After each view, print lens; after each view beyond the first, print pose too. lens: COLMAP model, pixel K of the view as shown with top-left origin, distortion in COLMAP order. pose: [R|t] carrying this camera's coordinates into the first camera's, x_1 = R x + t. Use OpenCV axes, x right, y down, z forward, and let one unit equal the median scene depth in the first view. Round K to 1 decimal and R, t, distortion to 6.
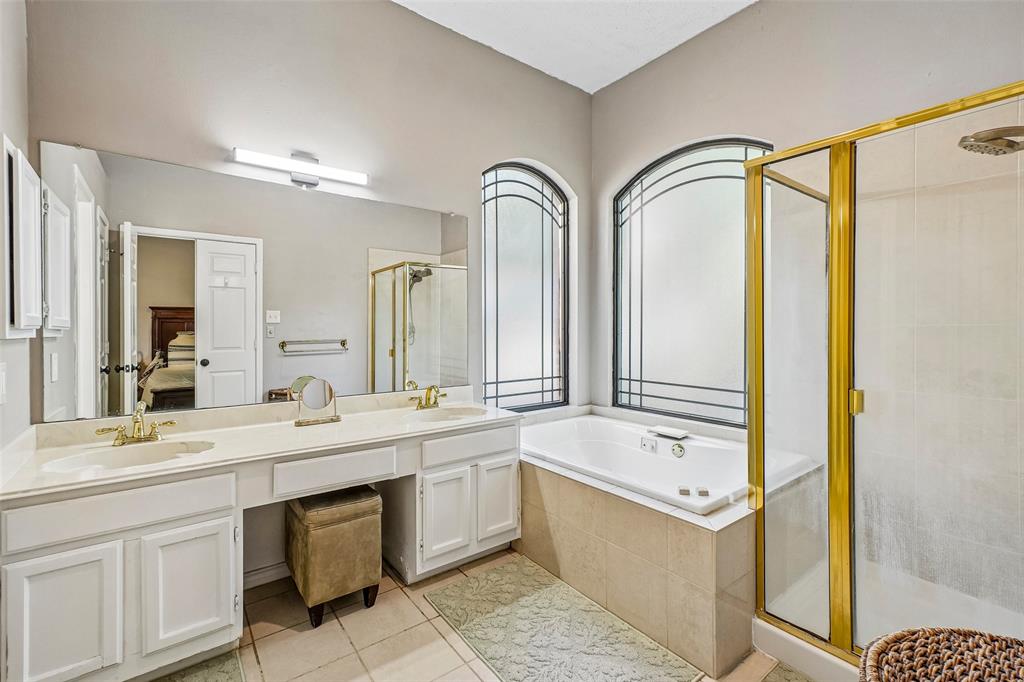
lens RADIAL K [[450.4, 0, 531.6], [0, 450.4, 338.9], [0, 0, 1]] dist [0.000798, 0.000151]
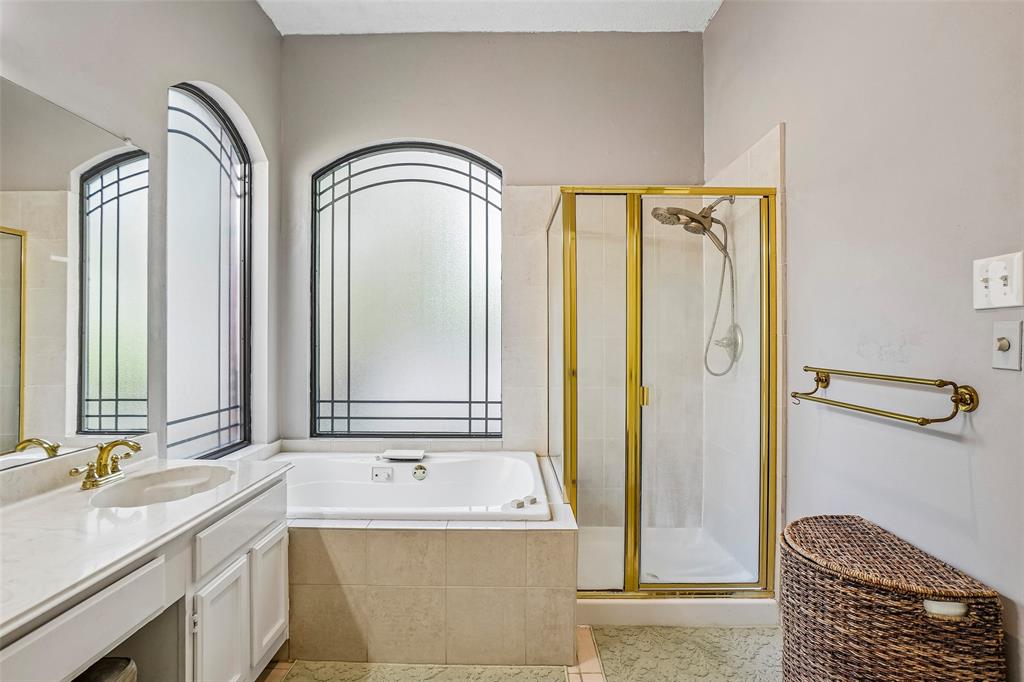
lens RADIAL K [[511.4, 0, 512.0], [0, 511.4, 341.0], [0, 0, 1]] dist [-0.039845, 0.000020]
pose [[0.619794, -0.001418, 0.784763, -0.312060], [0.014266, 0.999853, -0.009461, -0.005461], [-0.784635, 0.017059, 0.619723, 0.179022]]
